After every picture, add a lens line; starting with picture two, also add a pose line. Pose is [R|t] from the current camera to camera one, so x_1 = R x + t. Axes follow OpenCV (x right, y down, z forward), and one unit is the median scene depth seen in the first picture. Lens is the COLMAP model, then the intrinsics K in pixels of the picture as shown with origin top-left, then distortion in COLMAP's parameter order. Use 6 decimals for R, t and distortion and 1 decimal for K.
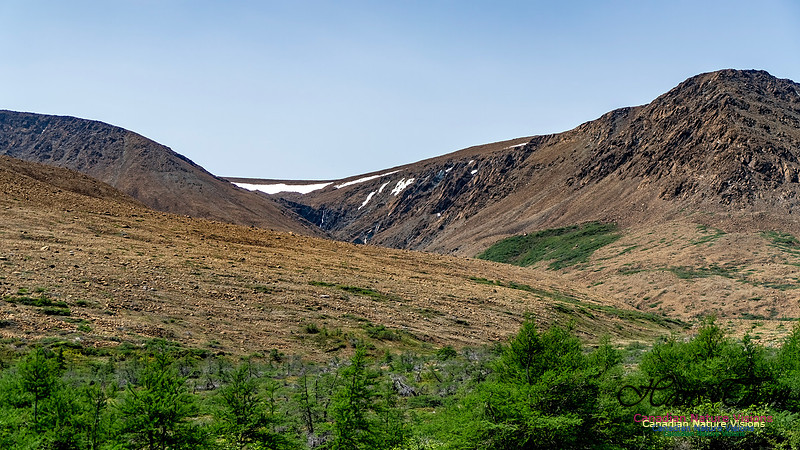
lens RADIAL K [[1229.6, 0, 454.4], [0, 1229.6, 217.6], [0, 0, 1]] dist [0.011915, 0.000000]
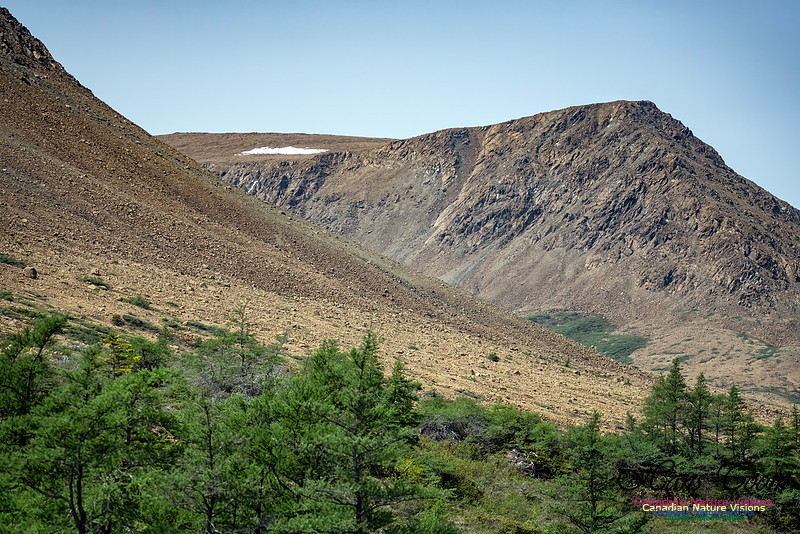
lens RADIAL K [[2372.0, 0, 393.5], [0, 2372.0, 268.0], [0, 0, 1]] dist [0.370506, 0.000000]
pose [[0.928083, 0.053605, 0.368496, -0.579774], [-0.071572, 0.996812, 0.035253, -0.072861], [-0.365431, -0.059092, 0.928961, -0.441815]]
